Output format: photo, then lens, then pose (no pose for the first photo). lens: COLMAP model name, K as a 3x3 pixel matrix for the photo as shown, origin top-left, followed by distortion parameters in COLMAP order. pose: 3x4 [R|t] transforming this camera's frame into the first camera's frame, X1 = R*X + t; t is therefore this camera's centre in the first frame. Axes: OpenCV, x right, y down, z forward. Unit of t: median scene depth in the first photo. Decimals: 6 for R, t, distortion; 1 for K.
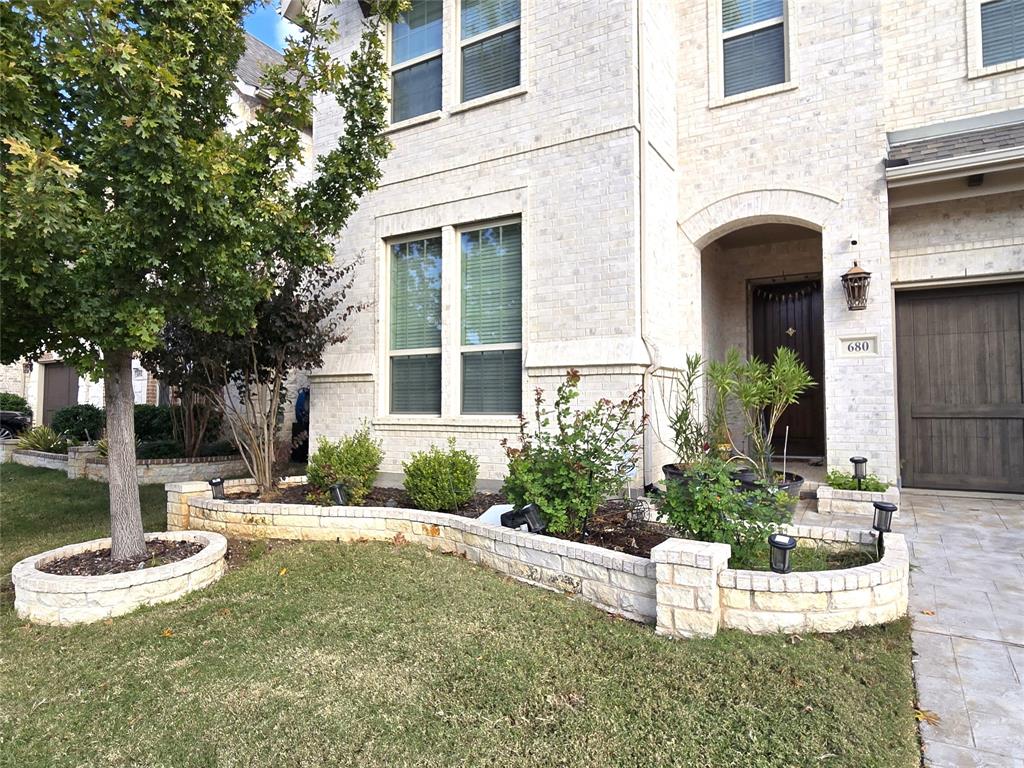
lens RADIAL K [[662.4, 0, 508.6], [0, 662.4, 378.2], [0, 0, 1]] dist [0.030048, -0.004657]
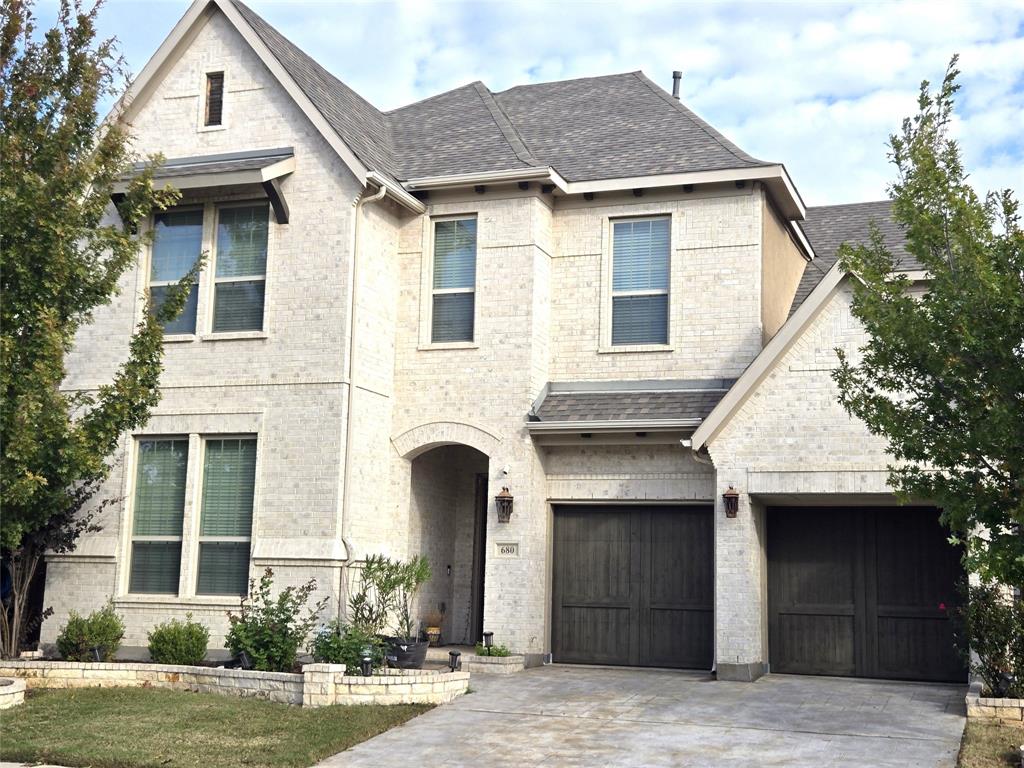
lens RADIAL K [[1346.6, 0, 517.0], [0, 1346.6, 388.9], [0, 0, 1]] dist [0.095823, 0.000000]
pose [[0.982363, 0.055562, 0.178535, 0.040888], [-0.036230, 0.993296, -0.109773, -0.069207], [-0.183438, 0.101369, 0.977791, -1.605384]]
